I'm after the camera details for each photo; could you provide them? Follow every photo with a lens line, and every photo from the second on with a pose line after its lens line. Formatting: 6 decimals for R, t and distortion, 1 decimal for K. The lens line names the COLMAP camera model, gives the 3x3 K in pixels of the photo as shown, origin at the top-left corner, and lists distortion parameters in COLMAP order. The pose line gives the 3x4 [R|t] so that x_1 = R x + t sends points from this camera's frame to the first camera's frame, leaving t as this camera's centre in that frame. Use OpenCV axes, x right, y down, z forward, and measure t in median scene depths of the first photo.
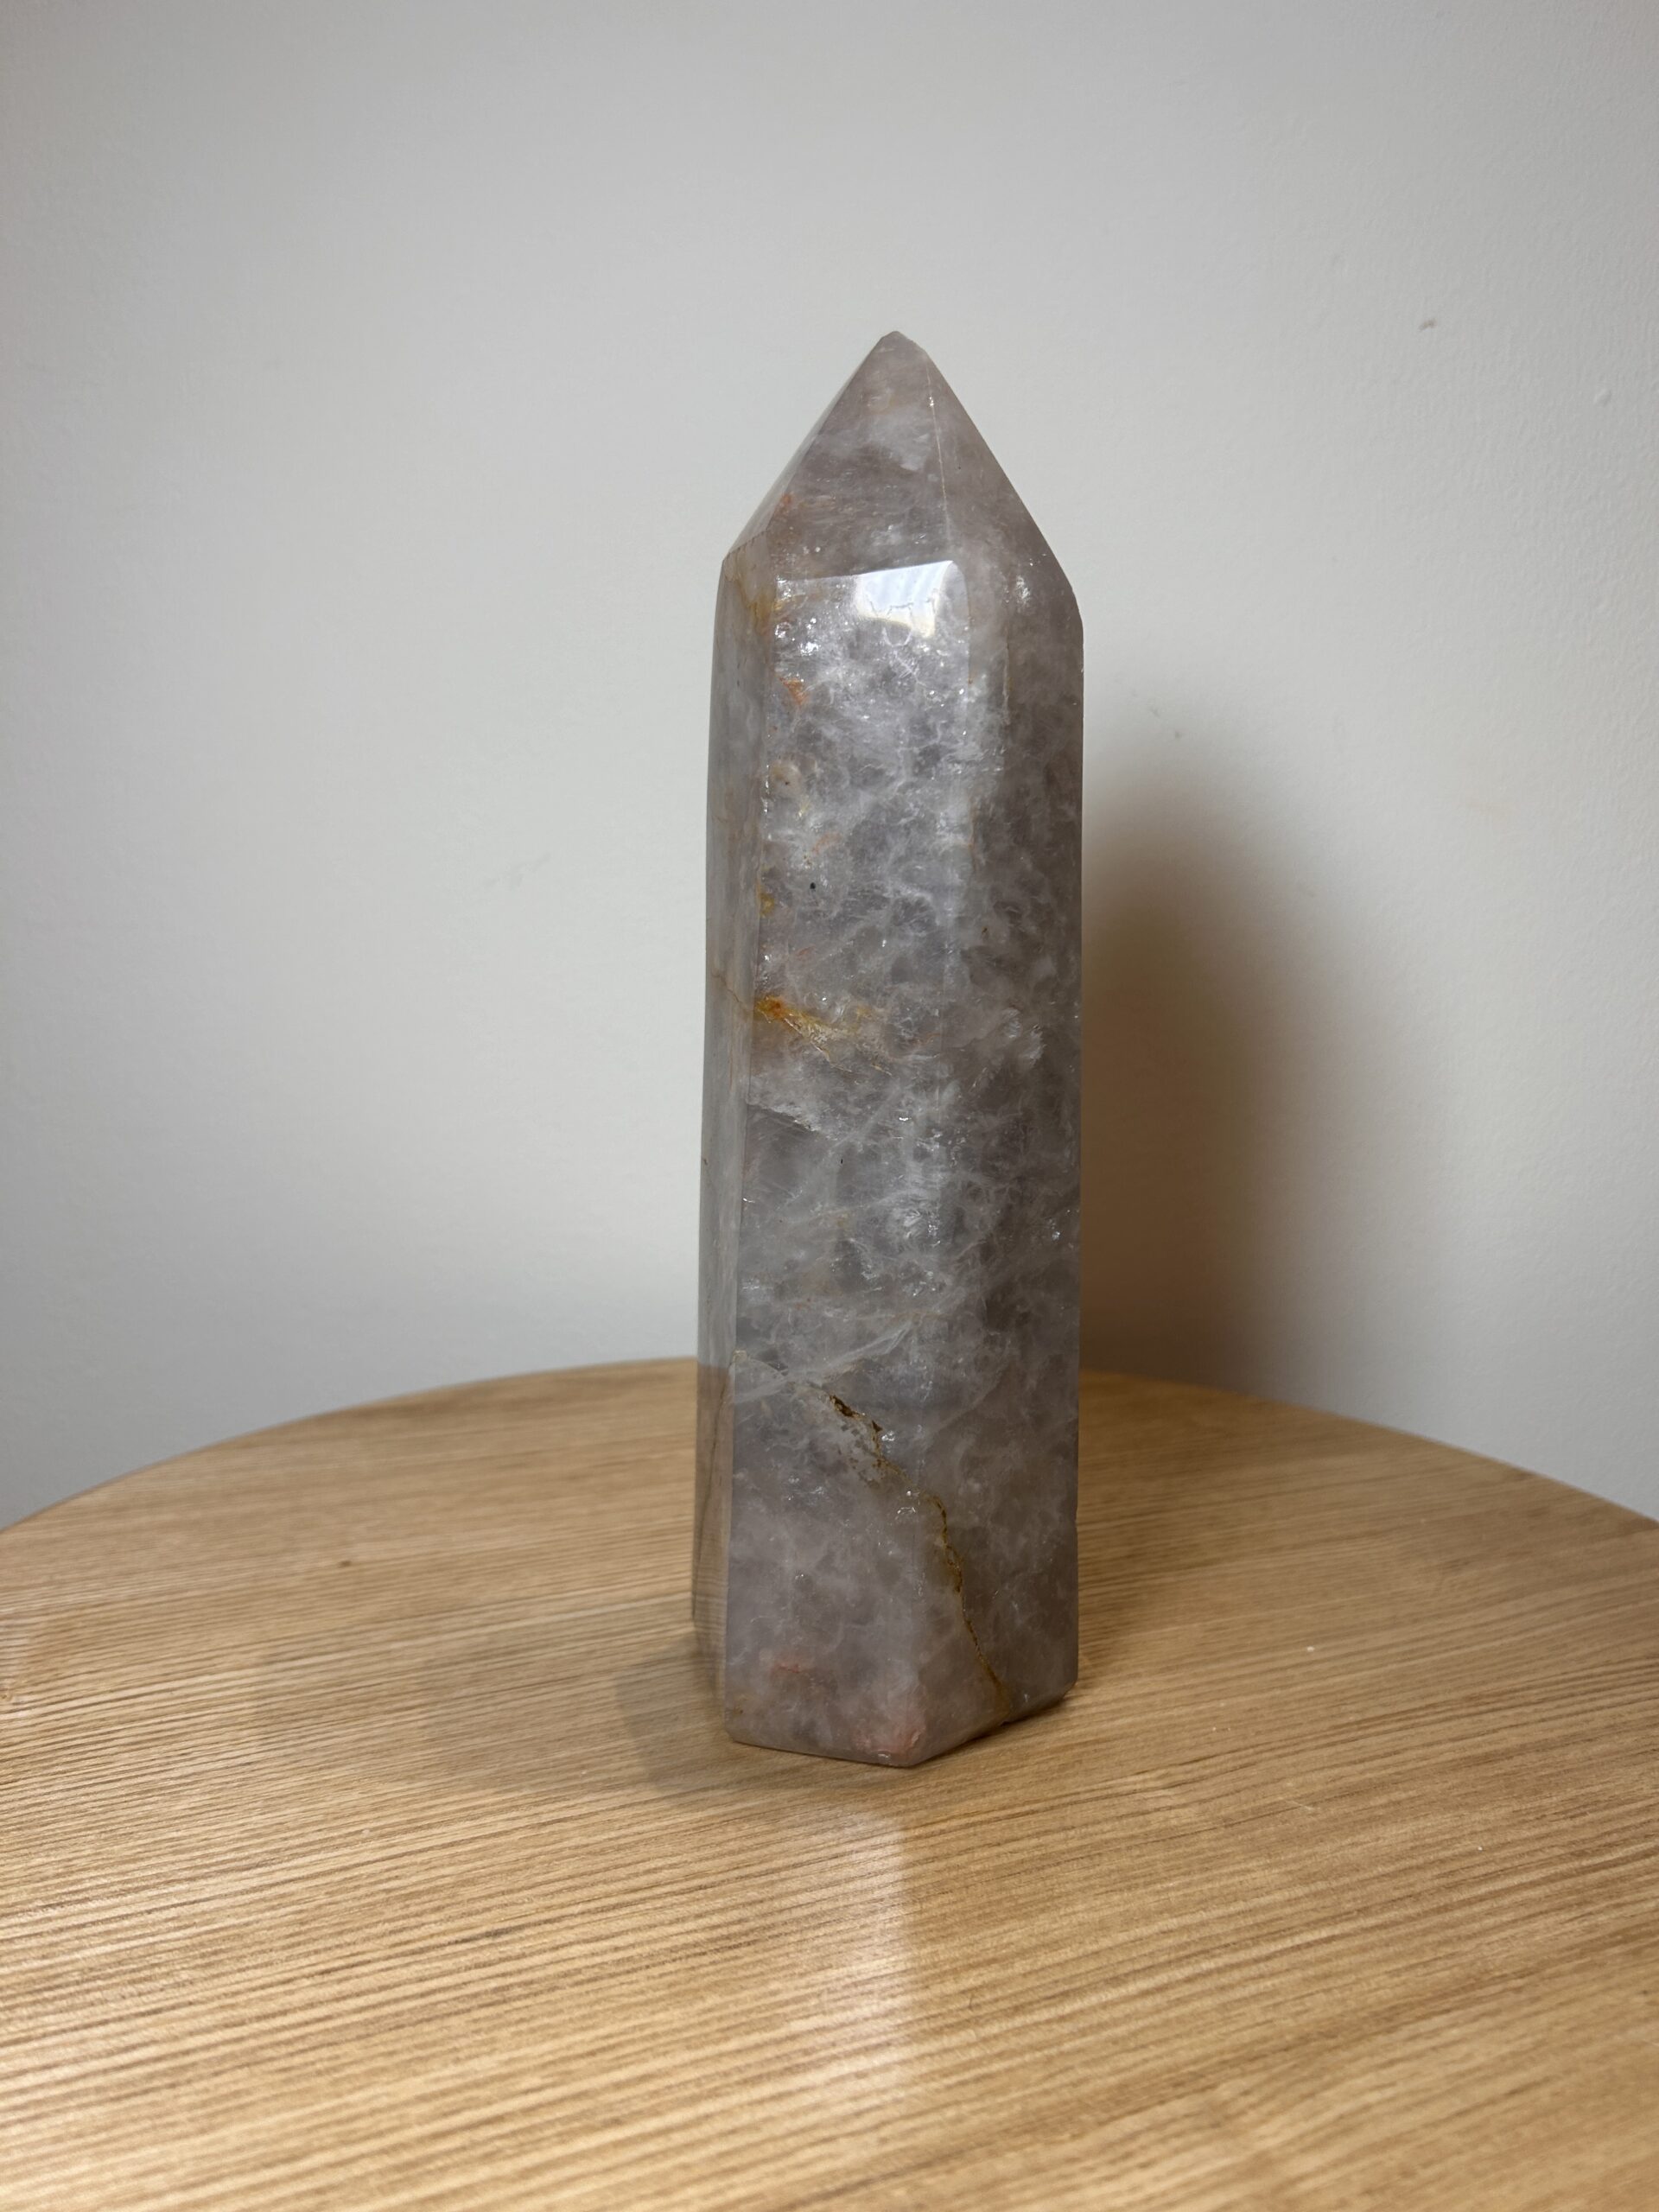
lens RADIAL K [[1687.1, 0, 826.5], [0, 1687.1, 1108.7], [0, 0, 1]] dist [0.001512, -0.005998]
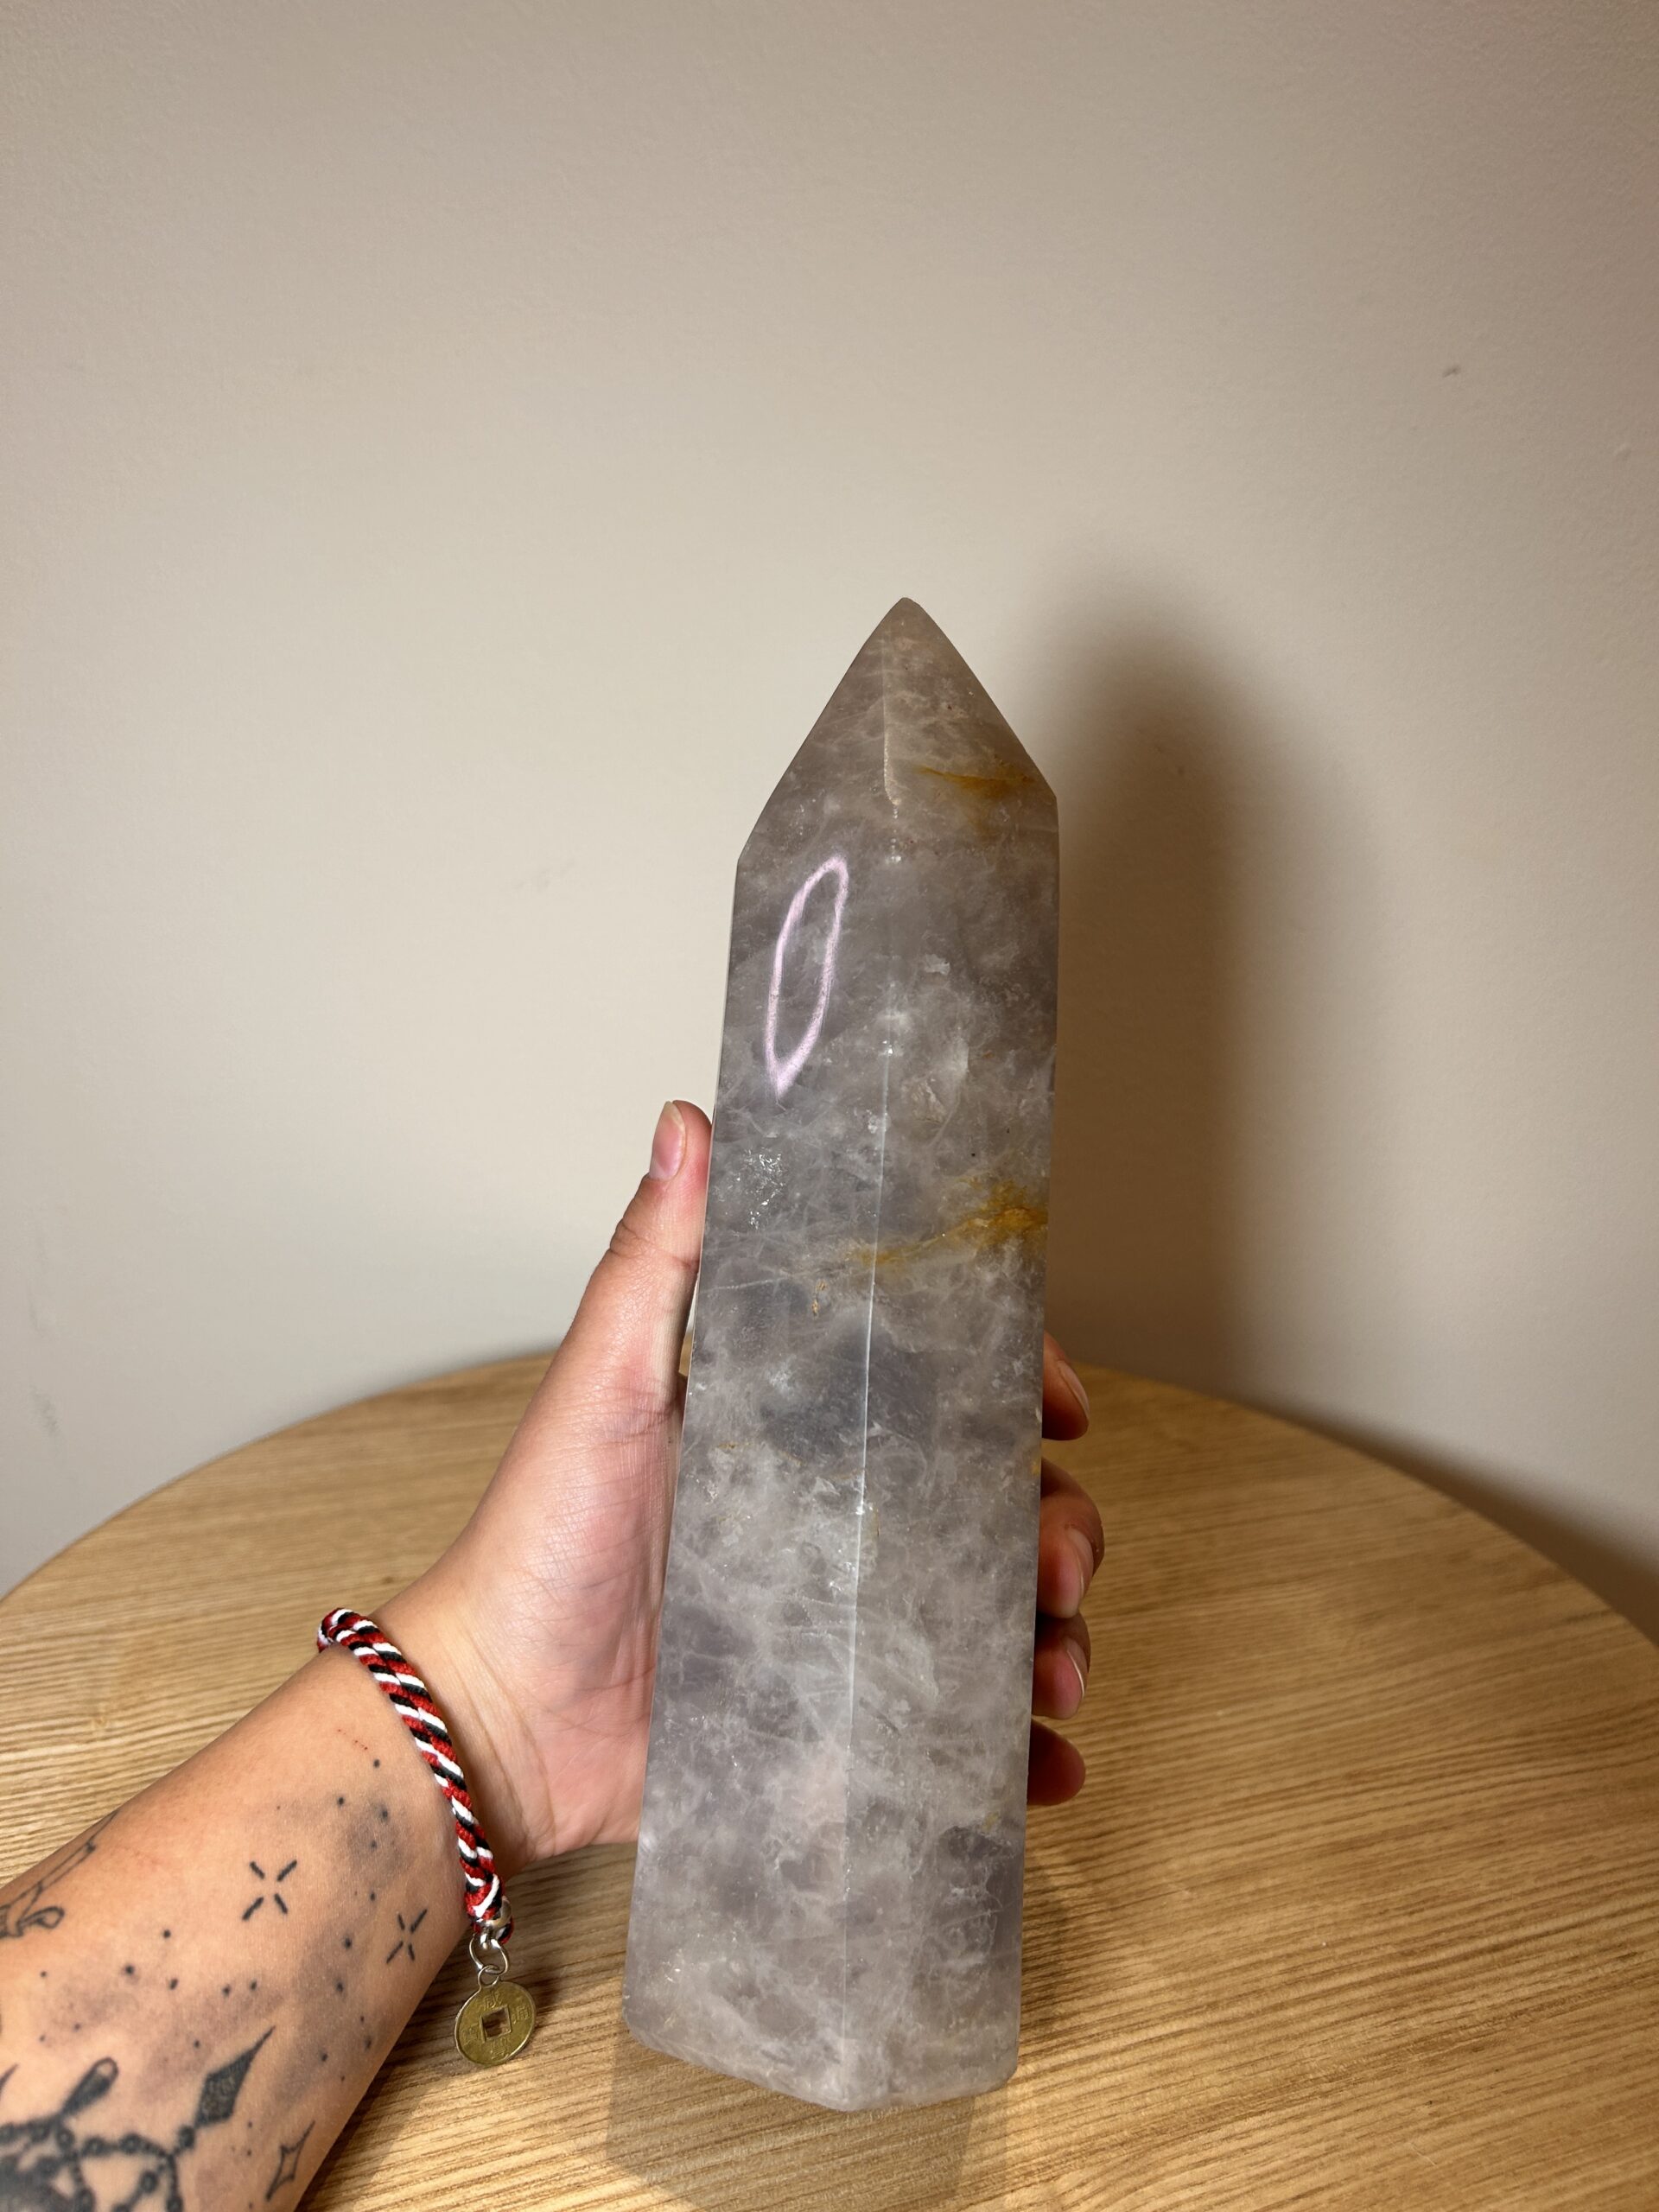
lens RADIAL K [[1682.8, 0, 823.4], [0, 1682.8, 1102.3], [0, 0, 1]] dist [0.000717, -0.000381]
pose [[0.998690, 0.028347, -0.042588, 0.073722], [-0.022587, 0.991244, 0.130097, -0.307913], [0.045903, -0.128964, 0.990586, -0.115901]]
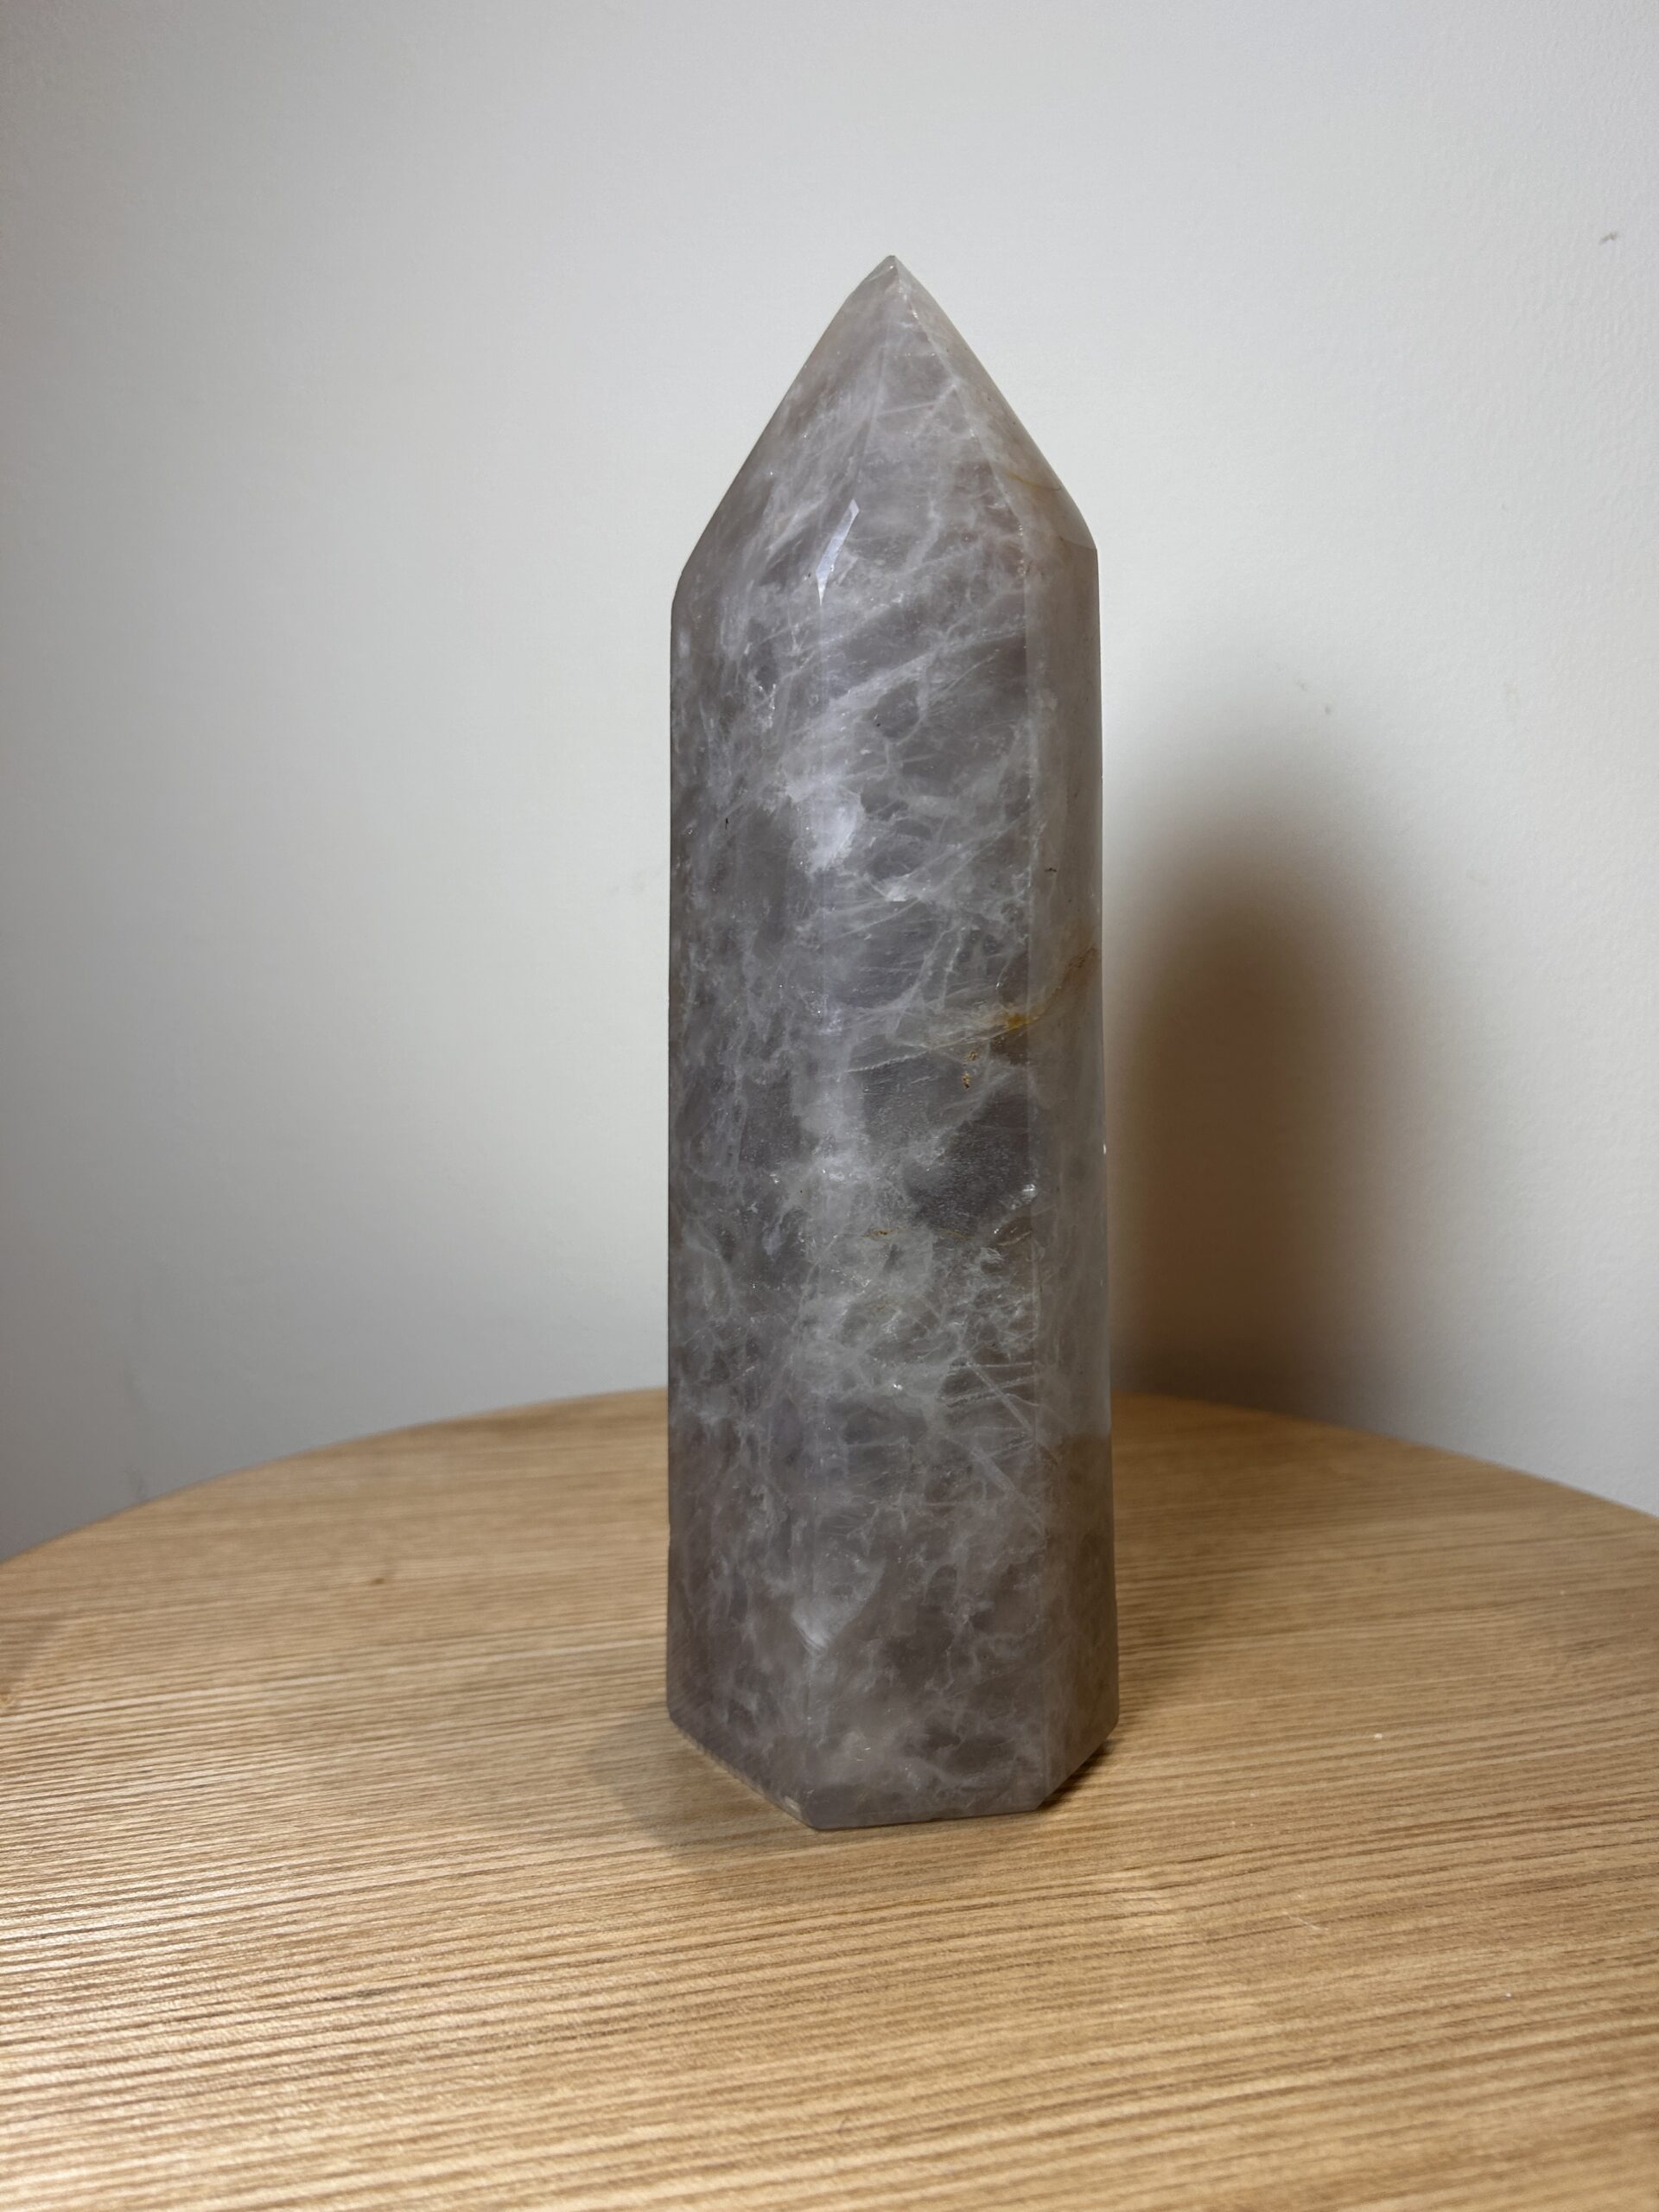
lens RADIAL K [[1690.8, 0, 818.7], [0, 1690.8, 1107.4], [0, 0, 1]] dist [0.035541, -0.058616]
pose [[0.984342, 0.001081, -0.176268, 0.207494], [-0.002703, 0.999956, -0.008963, 0.004194], [0.176250, 0.009299, 0.984301, 0.105562]]
